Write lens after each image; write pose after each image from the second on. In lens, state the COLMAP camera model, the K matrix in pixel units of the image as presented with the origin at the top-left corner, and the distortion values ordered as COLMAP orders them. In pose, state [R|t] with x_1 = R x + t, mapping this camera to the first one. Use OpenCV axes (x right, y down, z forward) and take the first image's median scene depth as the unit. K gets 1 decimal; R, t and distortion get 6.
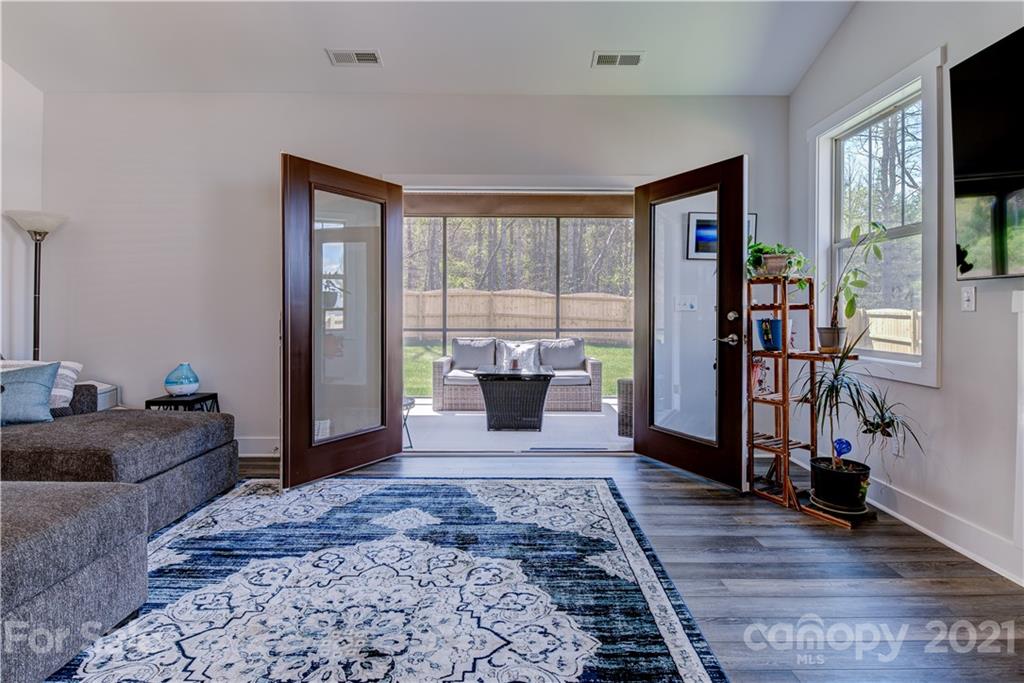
lens RADIAL K [[478.6, 0, 521.1], [0, 478.6, 310.2], [0, 0, 1]] dist [0.001491, -0.000115]
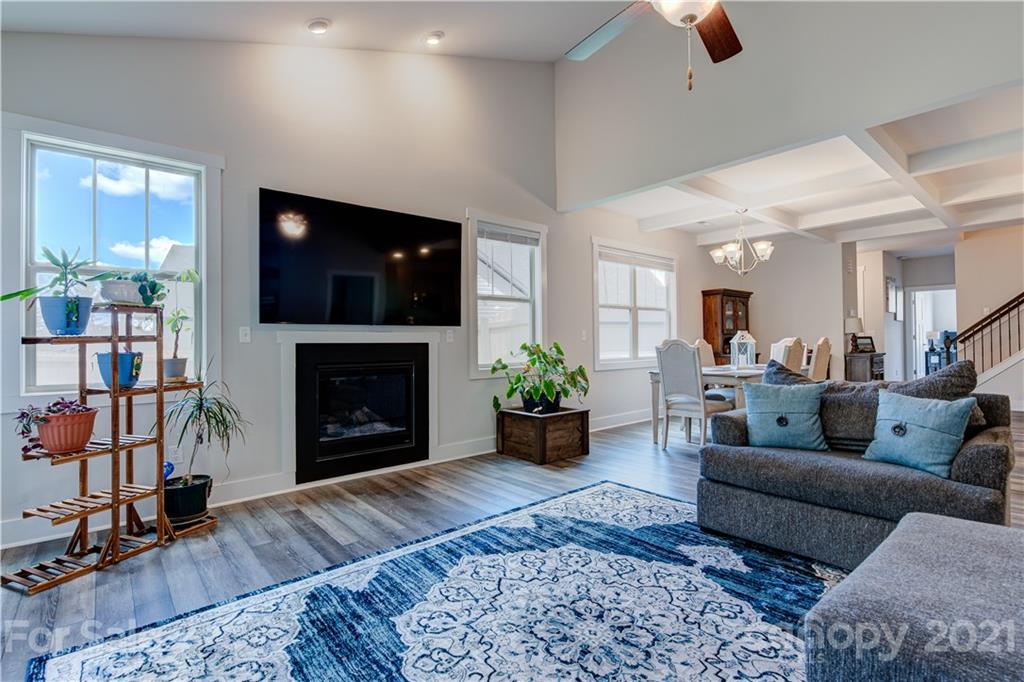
lens RADIAL K [[478.6, 0, 511.6], [0, 478.6, 342.9], [0, 0, 1]] dist [0.001491, -0.000115]
pose [[-0.641597, 0.003198, 0.767035, -1.022058], [0.006877, 0.999975, 0.001583, 0.007530], [-0.767011, 0.006290, -0.641603, 1.707988]]
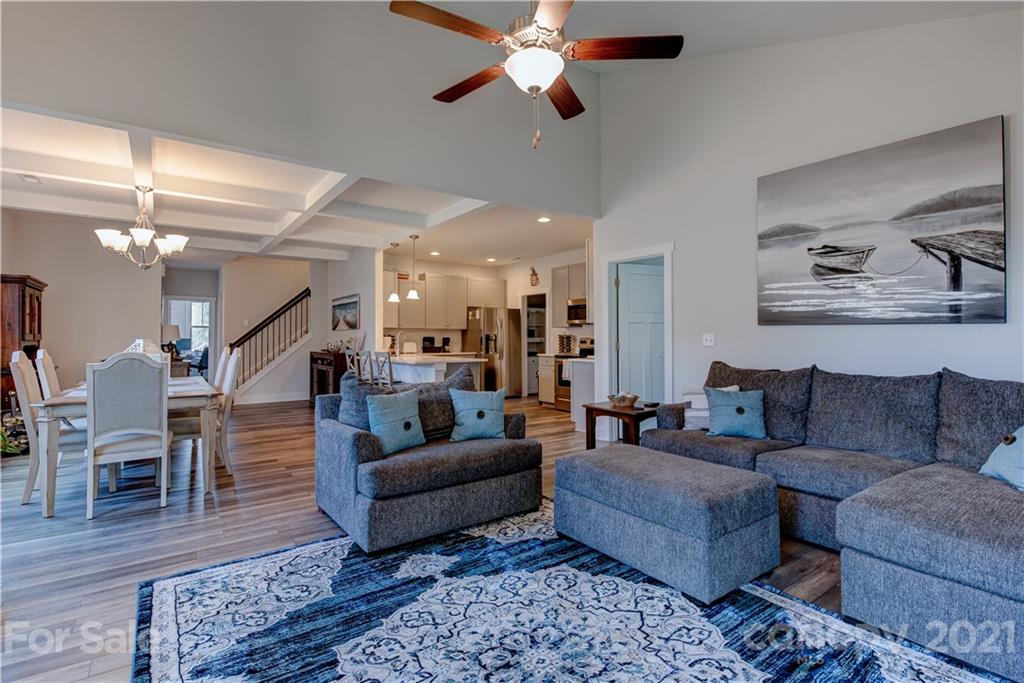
lens RADIAL K [[492.8, 0, 511.8], [0, 492.8, 332.3], [0, 0, 1]] dist [-0.000761, -0.001127]
pose [[-0.816339, -0.004215, -0.577558, 0.313686], [0.005125, 0.999881, -0.014541, -0.043433], [0.577551, -0.014830, -0.816220, 1.737954]]
